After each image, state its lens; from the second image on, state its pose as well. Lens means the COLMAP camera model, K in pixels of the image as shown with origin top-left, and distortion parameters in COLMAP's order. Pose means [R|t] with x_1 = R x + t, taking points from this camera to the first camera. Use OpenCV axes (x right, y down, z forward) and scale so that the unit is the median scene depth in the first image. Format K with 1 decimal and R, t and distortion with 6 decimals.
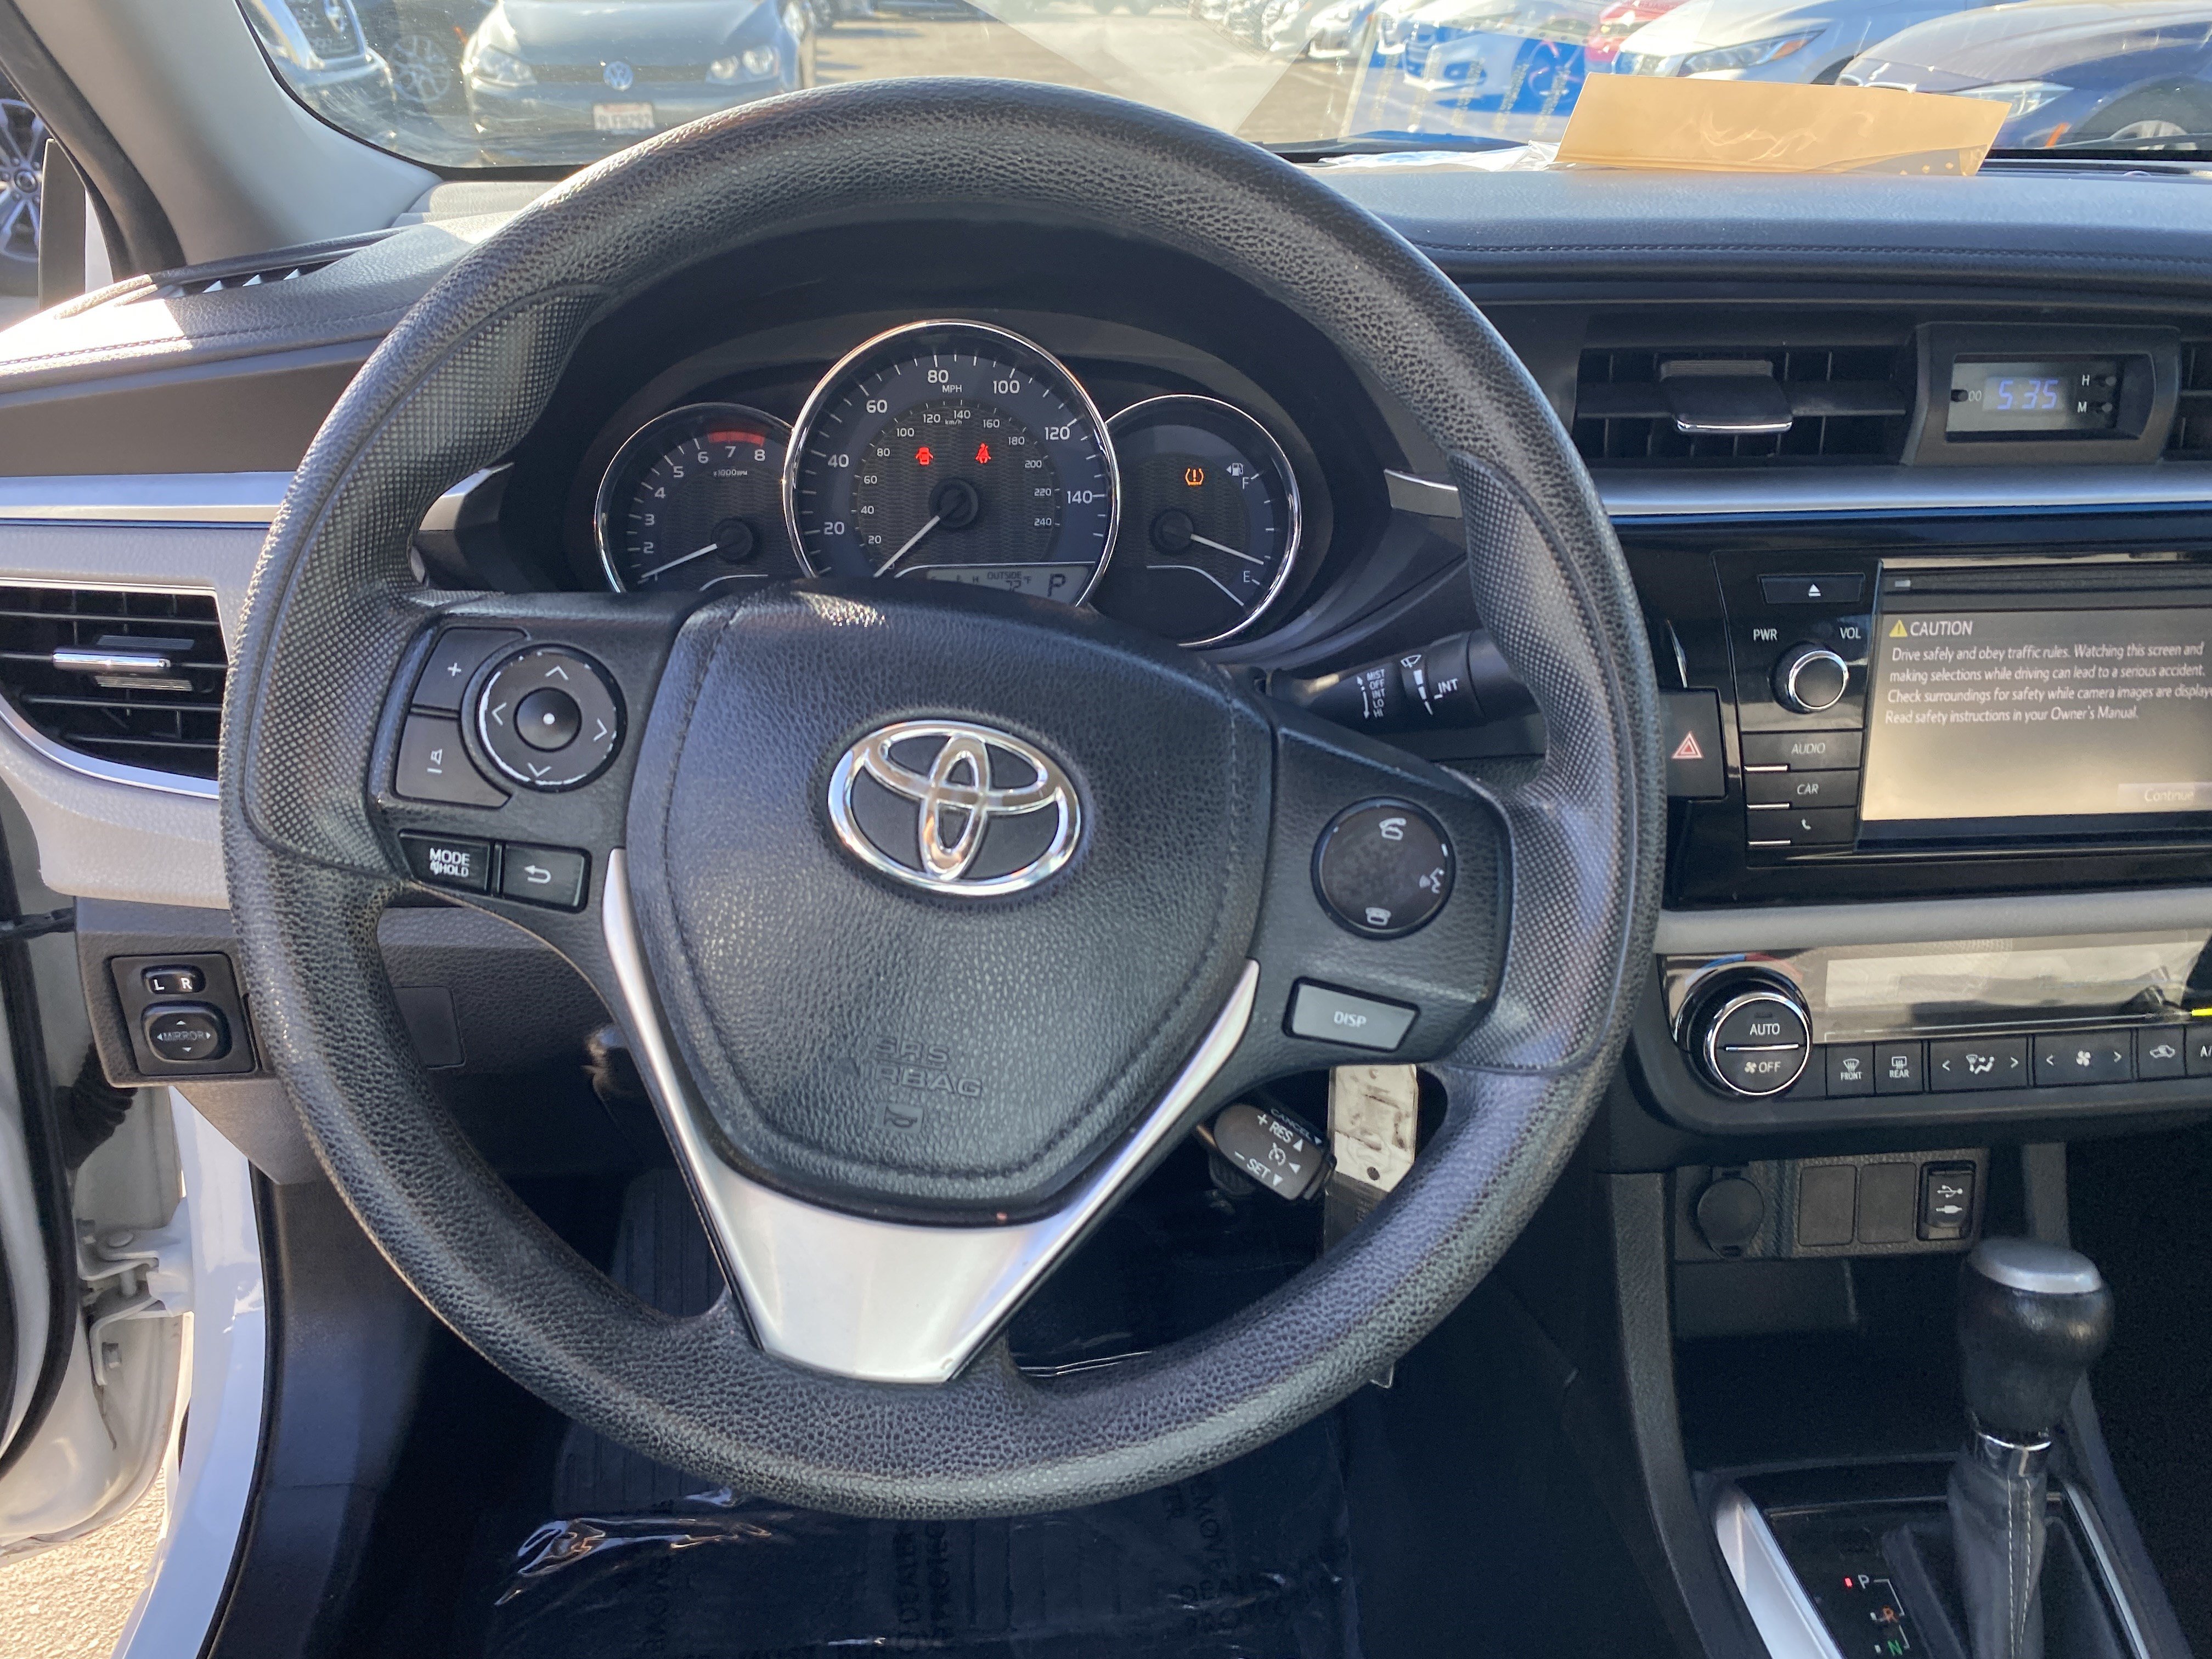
lens RADIAL K [[2004.2, 0, 1106.0], [0, 2004.2, 829.5], [0, 0, 1]] dist [0.004739, 0.002758]
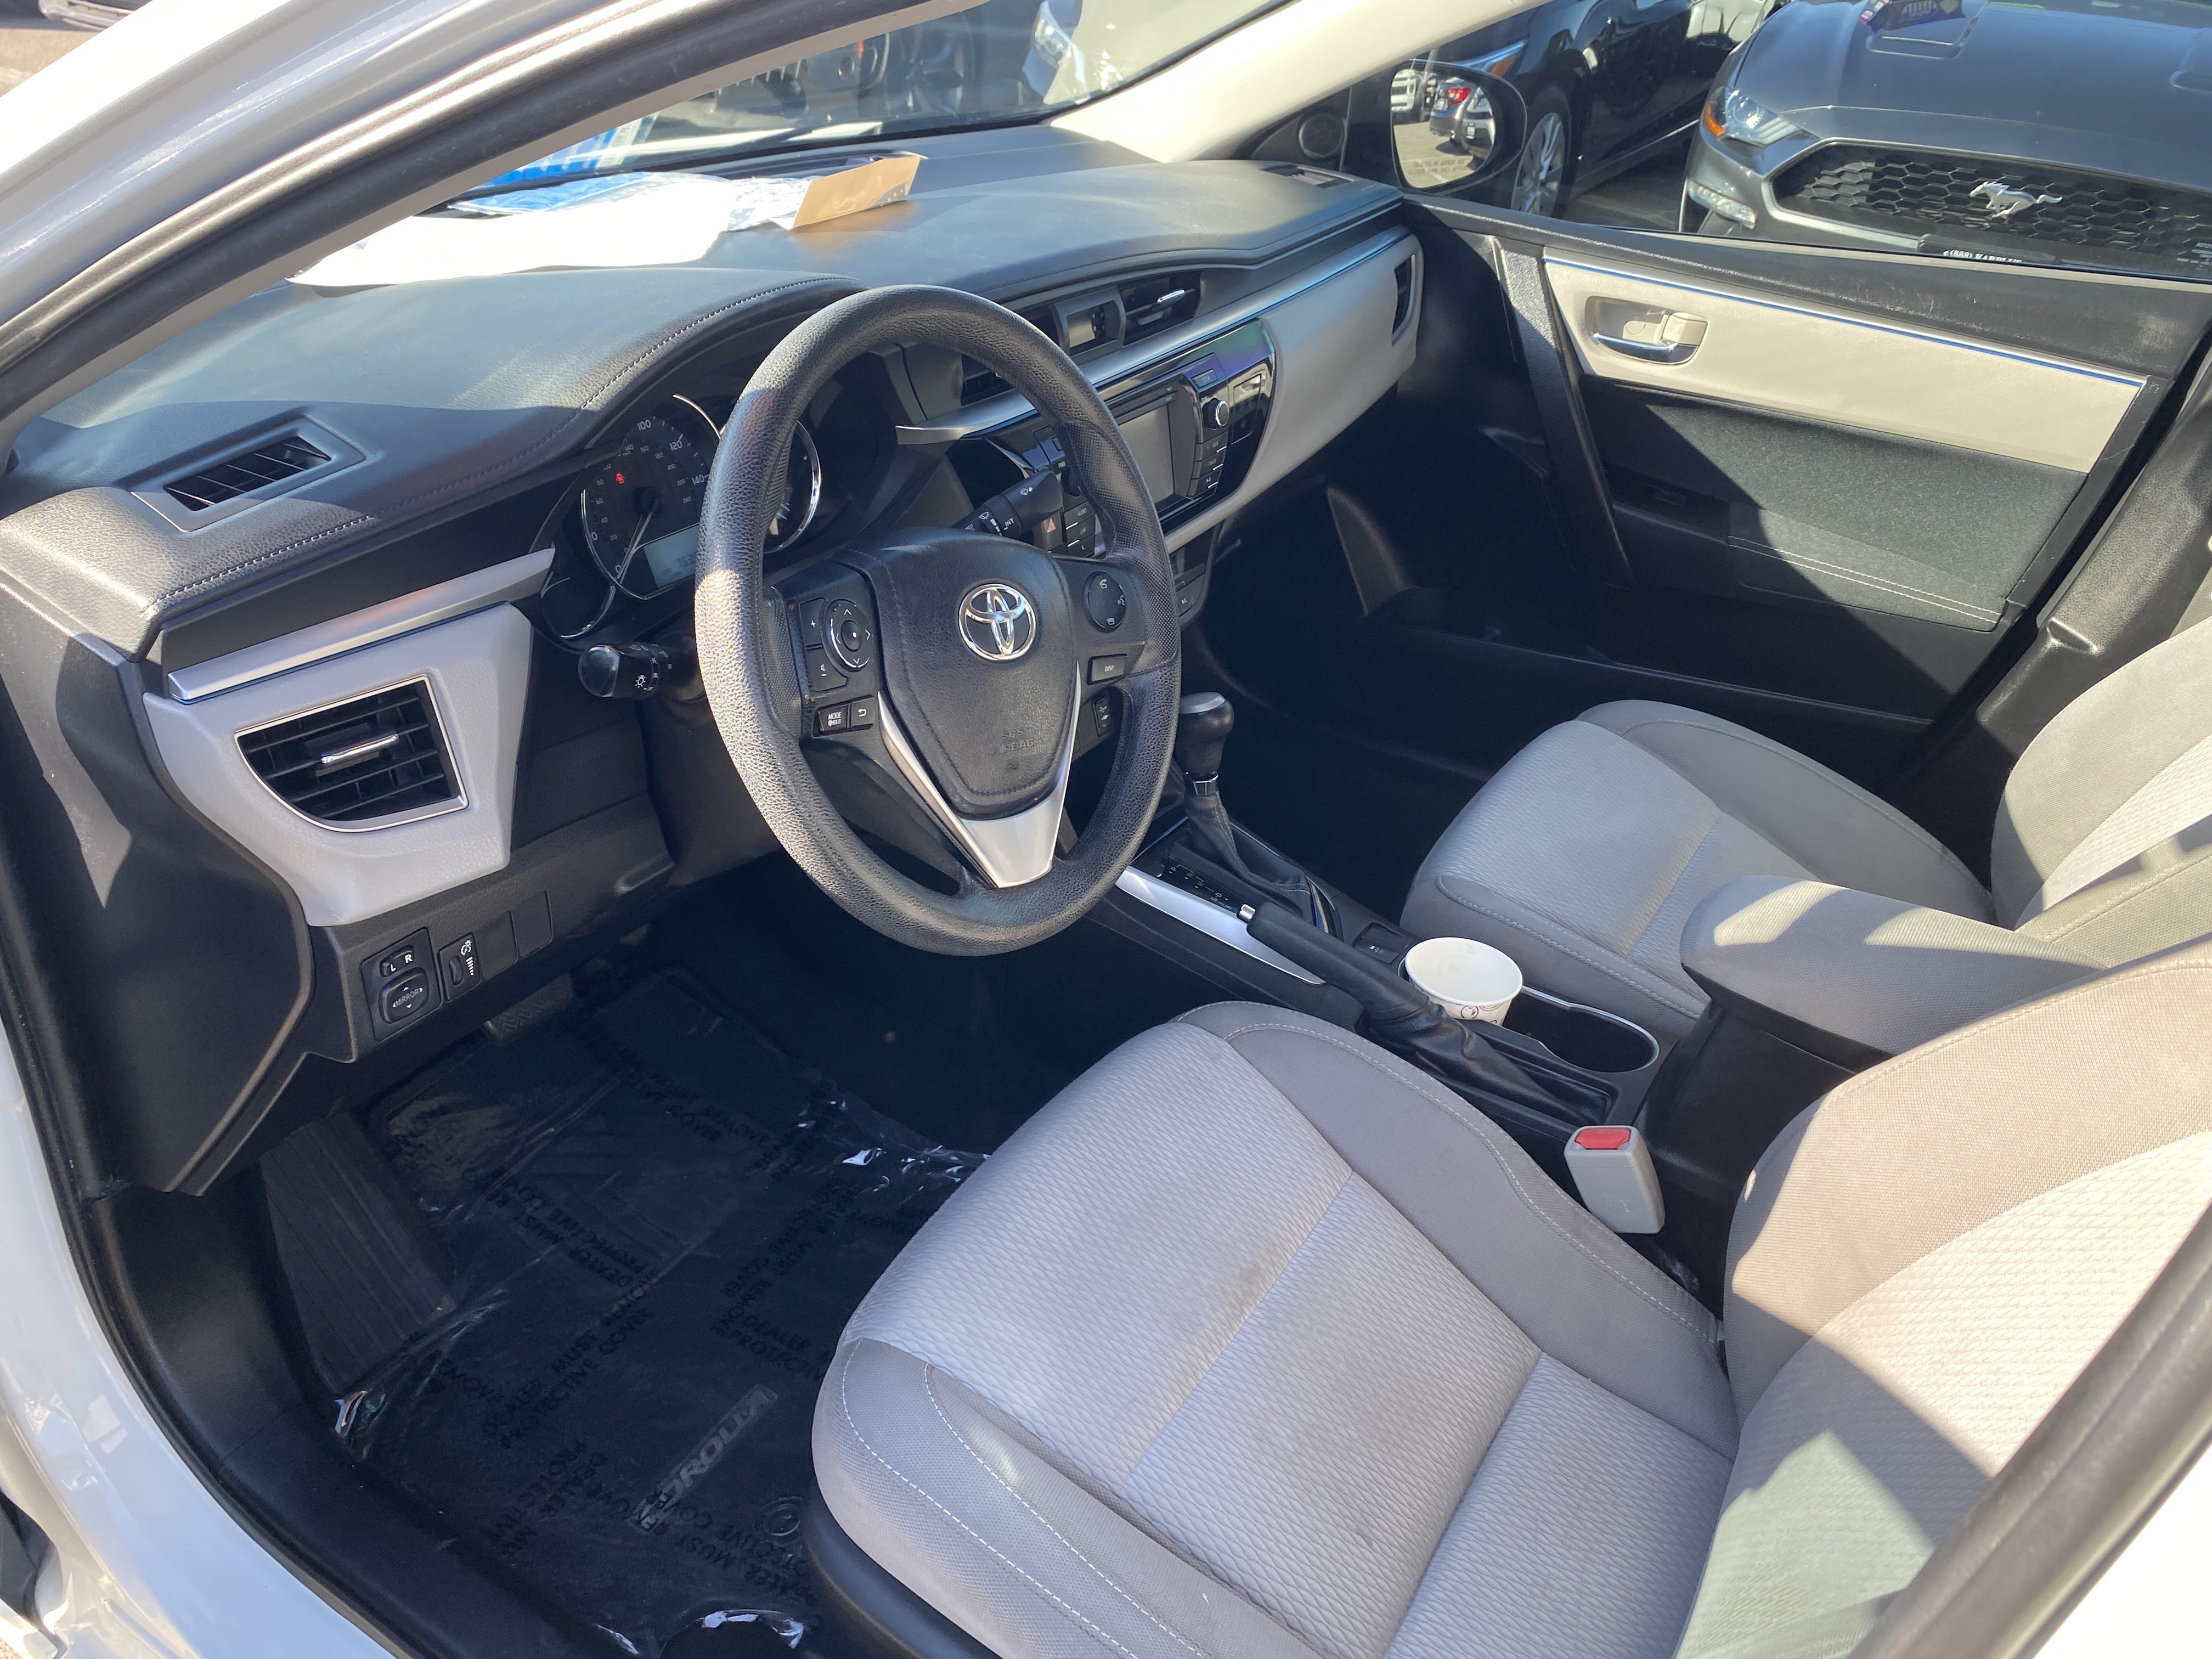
lens RADIAL K [[1682.4, 0, 1106.0], [0, 1682.4, 829.5], [0, 0, 1]] dist [0.001107, 0.006043]
pose [[0.589213, -0.375998, 0.715160, -1.052593], [0.291433, 0.924441, 0.245919, -0.160175], [-0.753588, 0.063522, 0.654271, -0.190174]]
